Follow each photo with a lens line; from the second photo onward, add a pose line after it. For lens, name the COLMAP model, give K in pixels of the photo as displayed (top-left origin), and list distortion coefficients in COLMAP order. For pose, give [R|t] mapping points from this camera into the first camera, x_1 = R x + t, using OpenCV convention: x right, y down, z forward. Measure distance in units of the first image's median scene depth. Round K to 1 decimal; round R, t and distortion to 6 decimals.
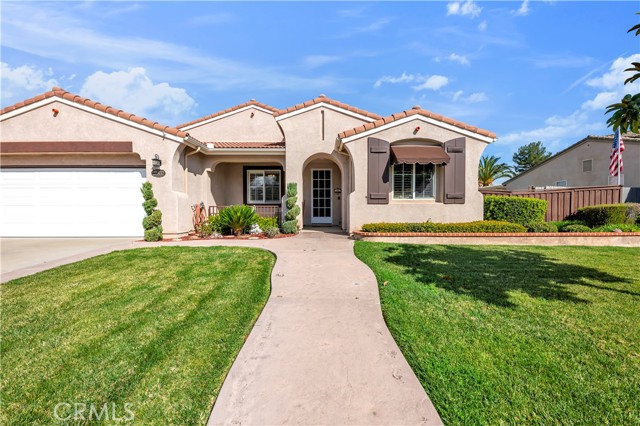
lens RADIAL K [[255.4, 0, 322.6], [0, 255.4, 213.9], [0, 0, 1]] dist [-0.000555, -0.000095]
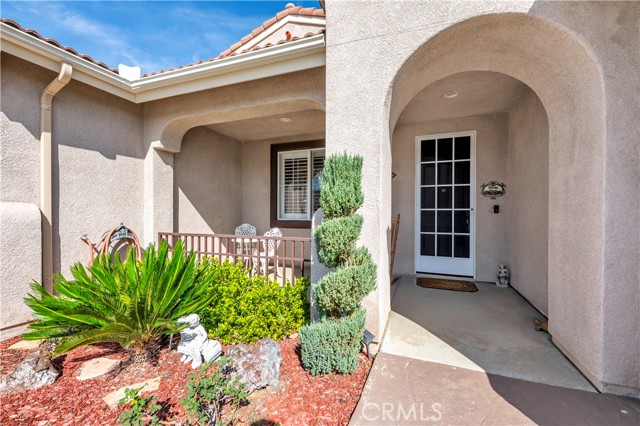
lens RADIAL K [[255.4, 0, 318.6], [0, 255.4, 212.8], [0, 0, 1]] dist [-0.000555, -0.000095]
pose [[0.929354, 0.010198, -0.369049, -0.037920], [-0.015030, 0.999835, -0.010221, -0.049434], [0.368884, 0.015046, 0.929354, 0.569231]]
